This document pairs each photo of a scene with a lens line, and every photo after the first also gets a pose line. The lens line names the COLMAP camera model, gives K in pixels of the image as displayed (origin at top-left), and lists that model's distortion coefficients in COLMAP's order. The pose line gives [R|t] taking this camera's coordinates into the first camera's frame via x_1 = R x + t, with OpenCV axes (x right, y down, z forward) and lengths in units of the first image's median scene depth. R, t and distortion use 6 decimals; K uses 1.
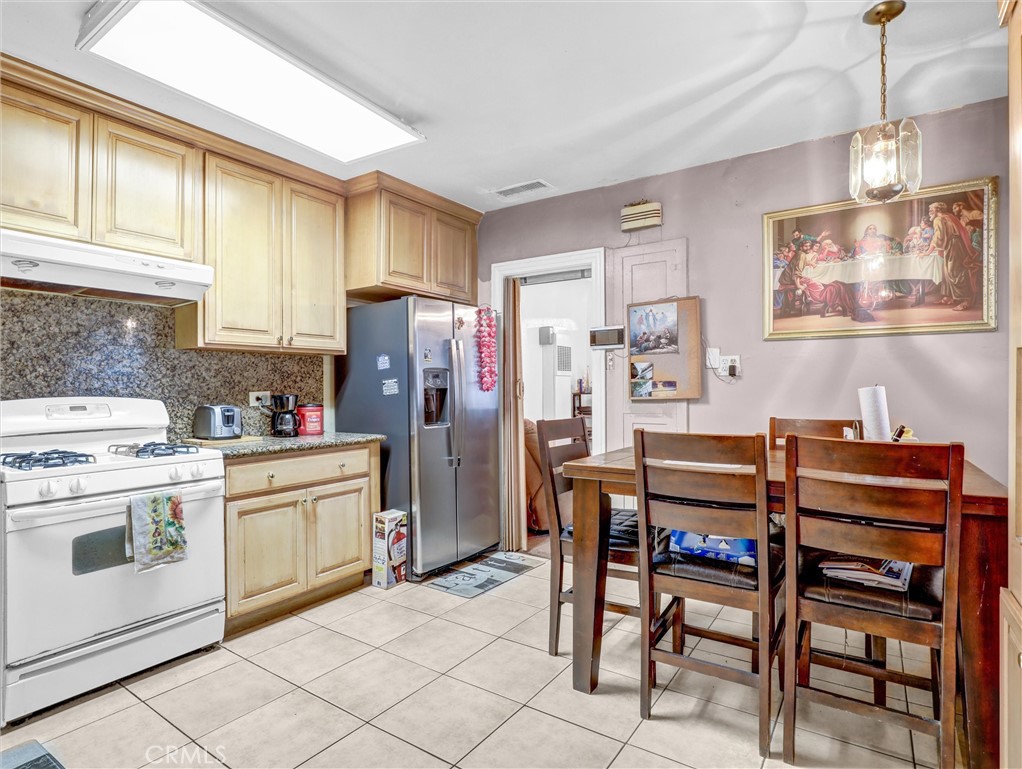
lens RADIAL K [[537.7, 0, 514.0], [0, 537.7, 391.9], [0, 0, 1]] dist [-0.029170, 0.000280]
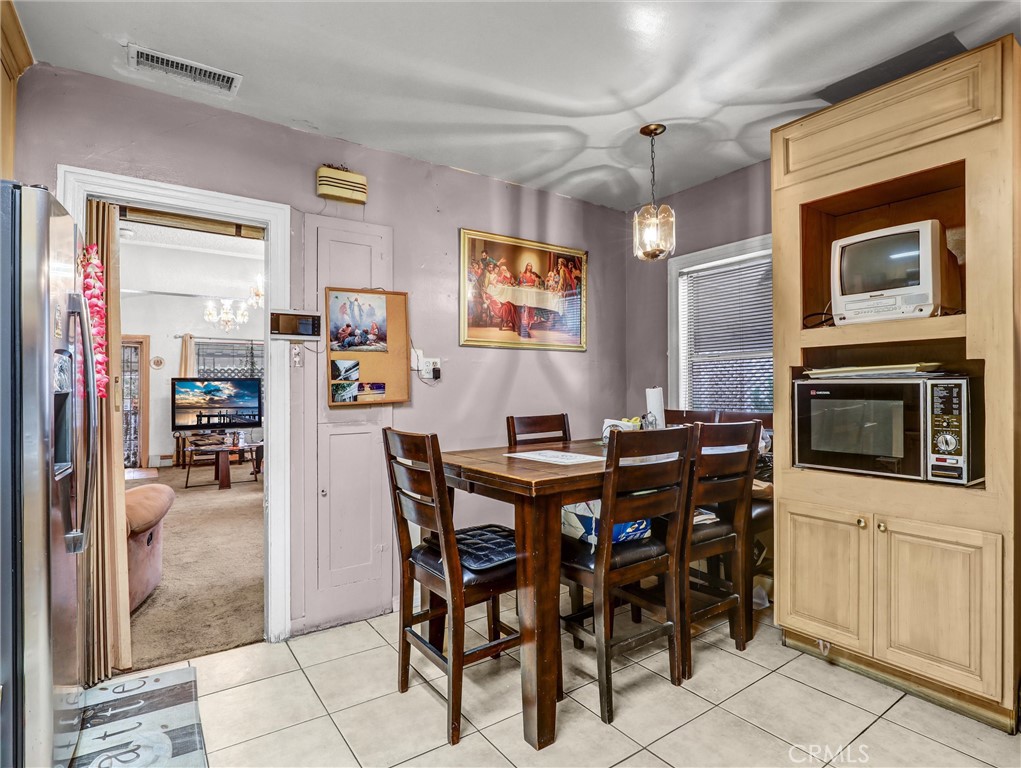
lens RADIAL K [[536.8, 0, 506.9], [0, 536.8, 379.4], [0, 0, 1]] dist [-0.026462, 0.000372]
pose [[0.361636, 0.015618, 0.932189, -0.451485], [0.012100, 0.999697, -0.021443, -0.004689], [-0.932241, 0.019034, 0.361337, 0.480858]]
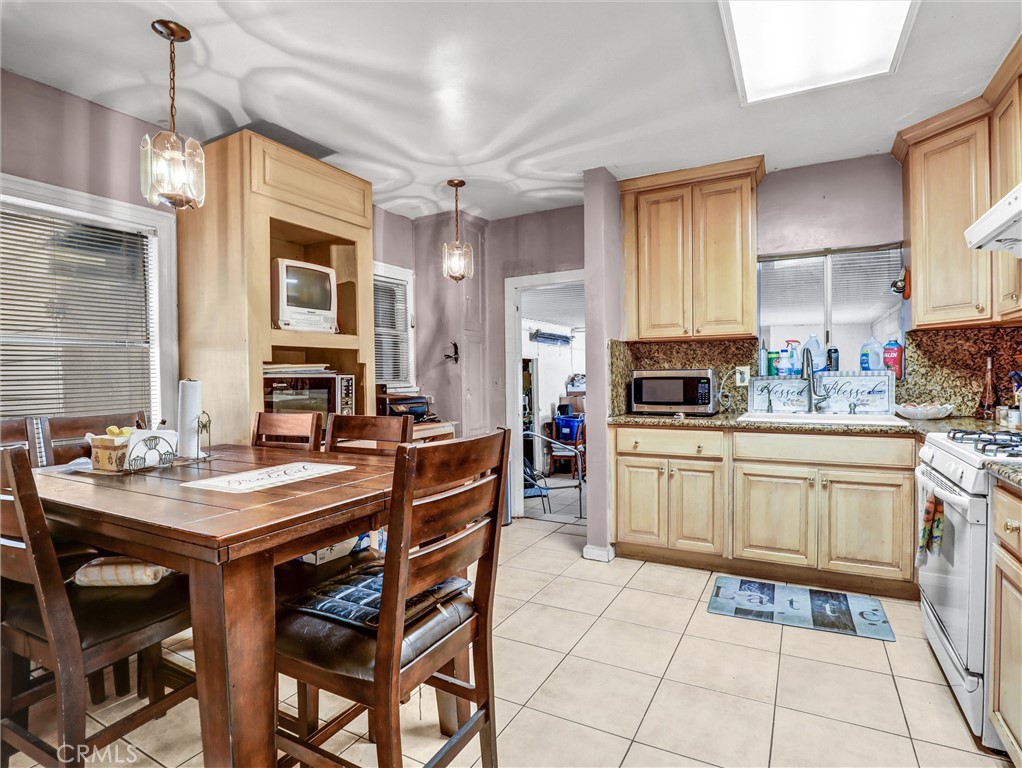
lens RADIAL K [[537.7, 0, 514.0], [0, 537.7, 391.4], [0, 0, 1]] dist [-0.029170, 0.000280]
pose [[-0.994619, 0.020164, -0.101624, 0.076296], [0.017049, 0.999361, 0.031431, -0.006916], [0.102193, 0.029529, -0.994326, 1.209970]]
